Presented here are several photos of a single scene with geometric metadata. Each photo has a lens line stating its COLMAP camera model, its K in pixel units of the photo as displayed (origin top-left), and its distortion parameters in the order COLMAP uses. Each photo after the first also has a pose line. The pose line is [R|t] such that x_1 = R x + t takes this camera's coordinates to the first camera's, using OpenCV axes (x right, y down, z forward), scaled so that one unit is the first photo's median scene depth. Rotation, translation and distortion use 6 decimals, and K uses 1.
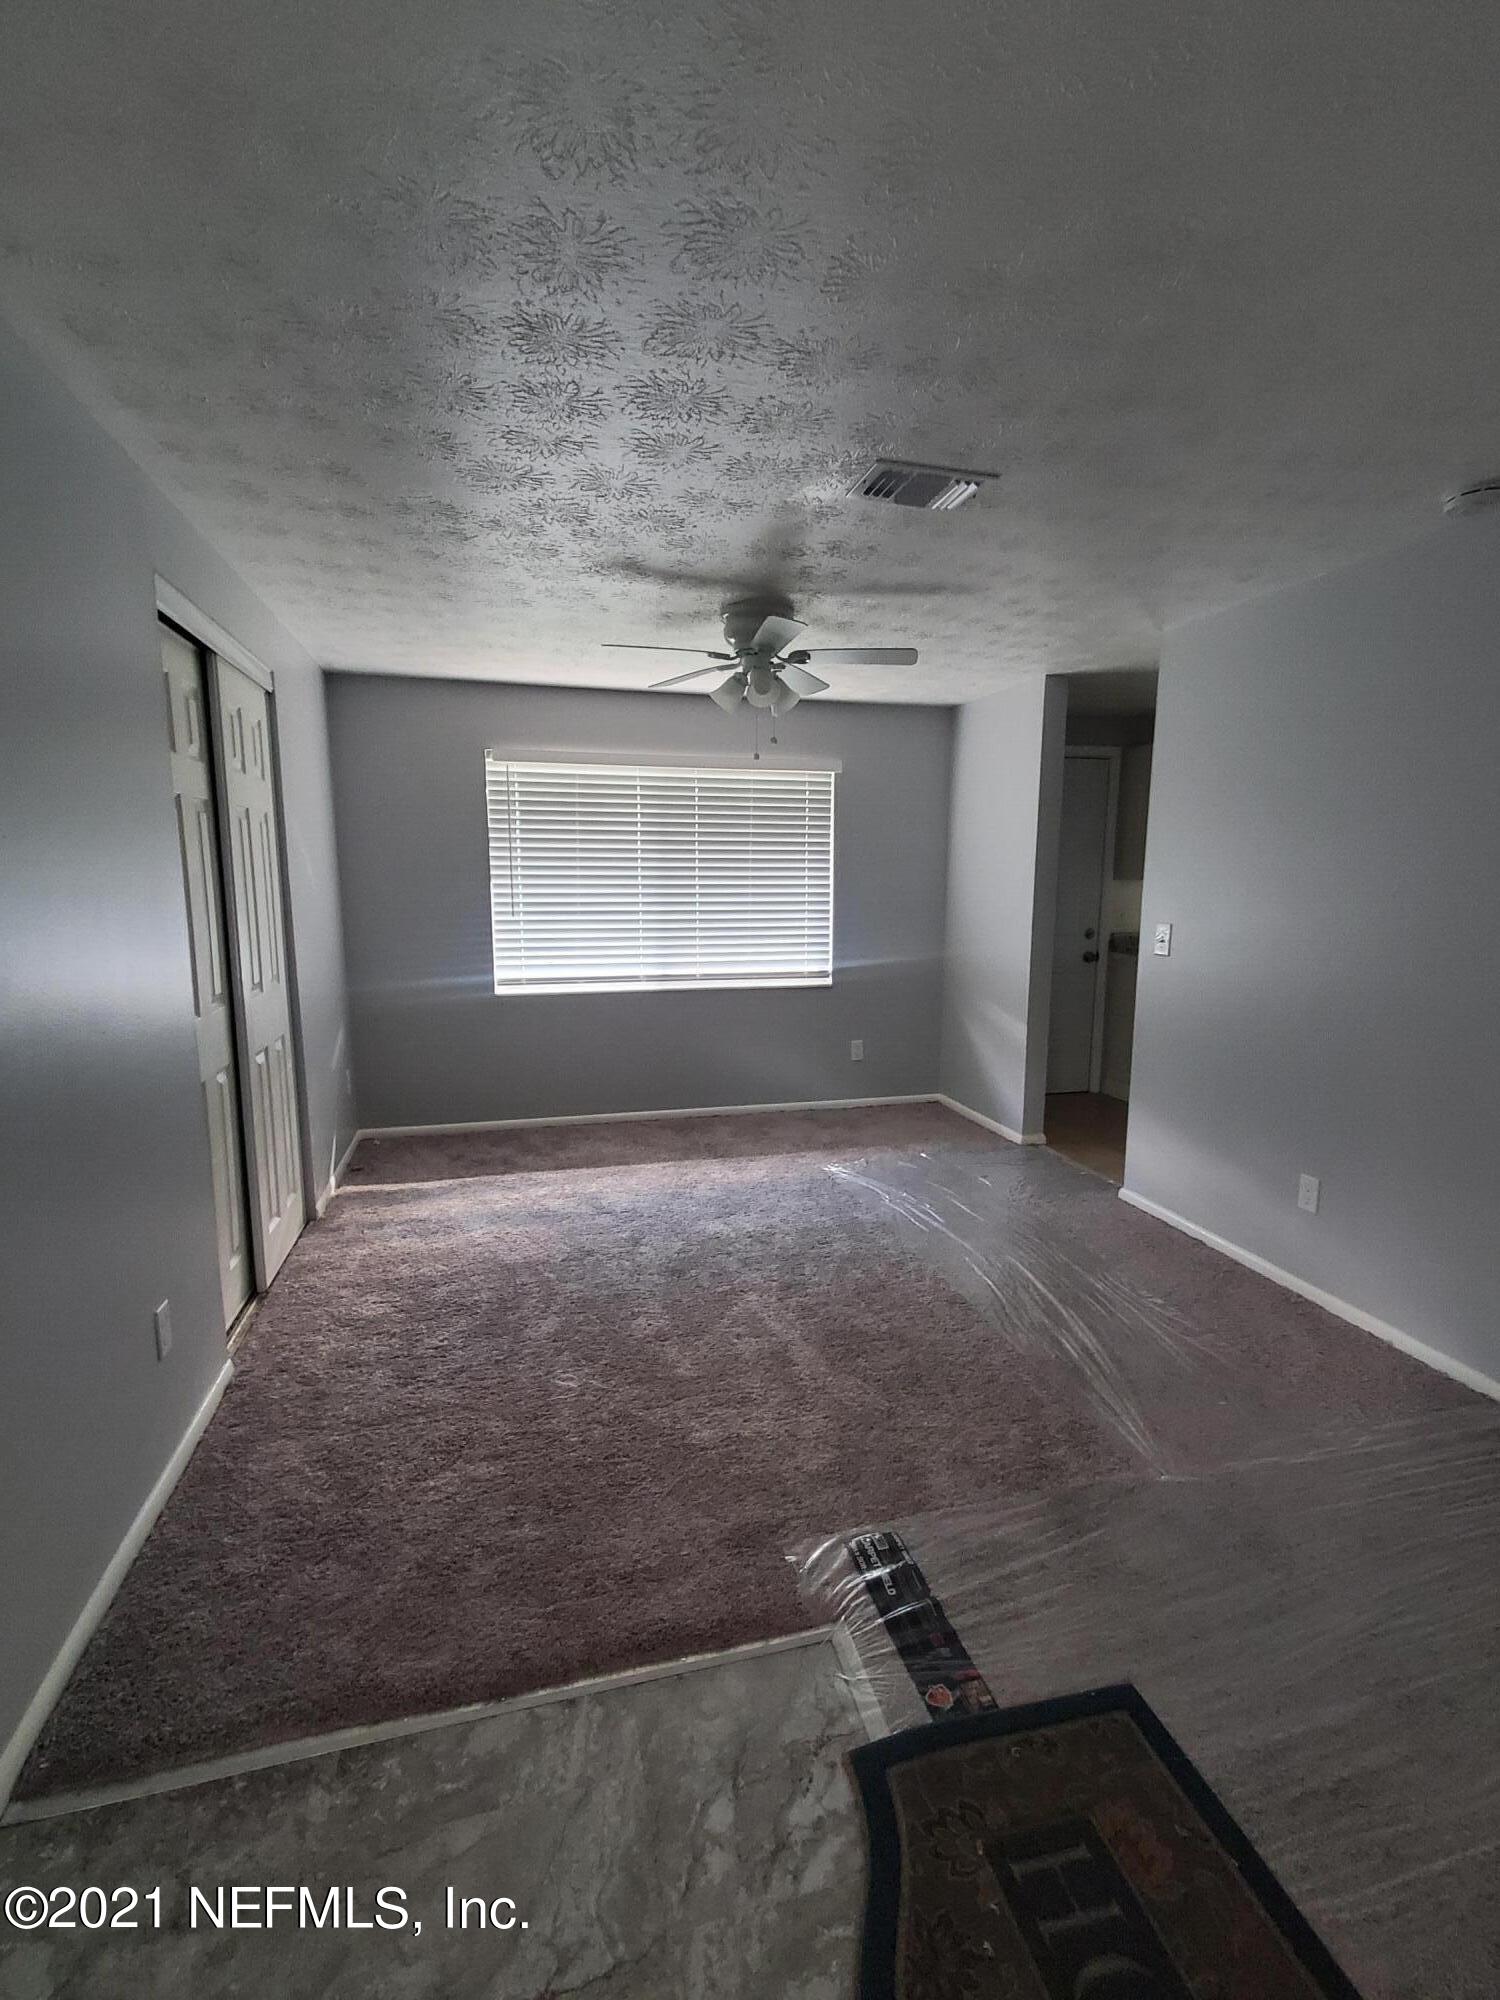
lens RADIAL K [[936.1, 0, 750.0], [0, 936.1, 1000.0], [0, 0, 1]] dist [-0.002090, -0.000129]
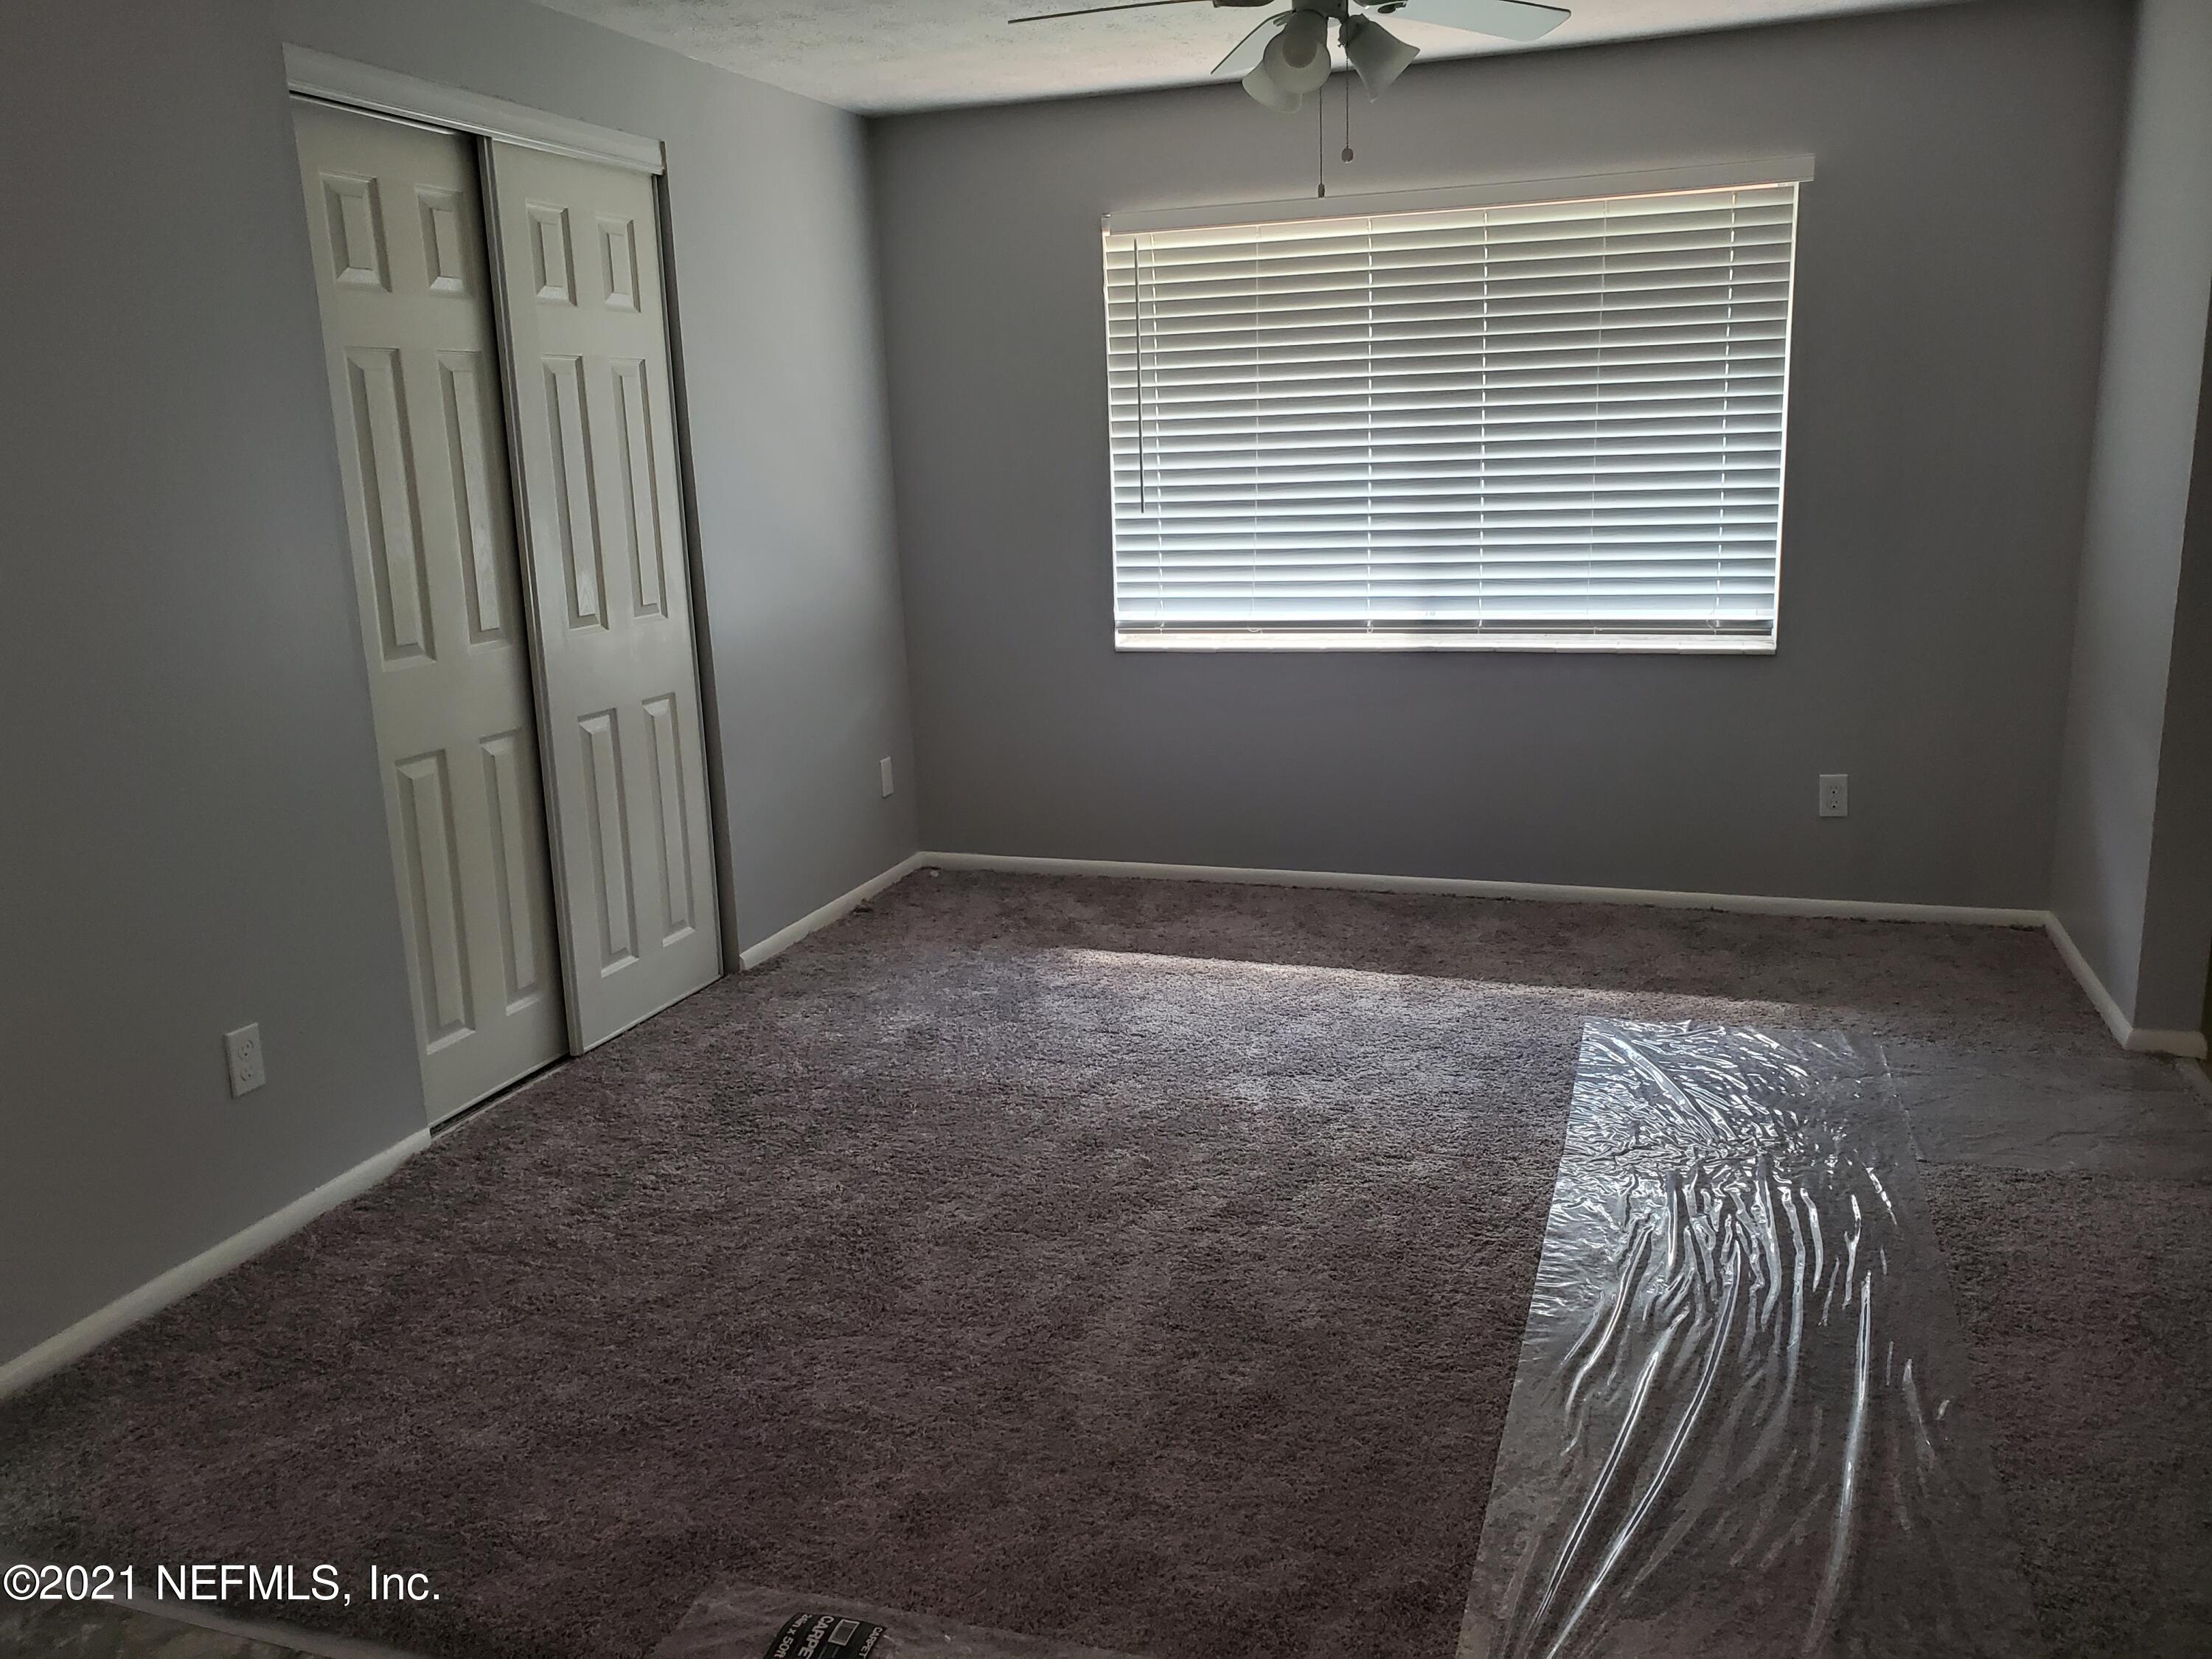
lens RADIAL K [[1717.7, 0, 1106.0], [0, 1717.7, 829.5], [0, 0, 1]] dist [0.047723, -0.048553]
pose [[0.821938, 0.095855, -0.561453, 0.341387], [-0.038227, 0.992798, 0.113535, -0.014717], [0.568292, -0.071857, 0.819683, 0.106988]]
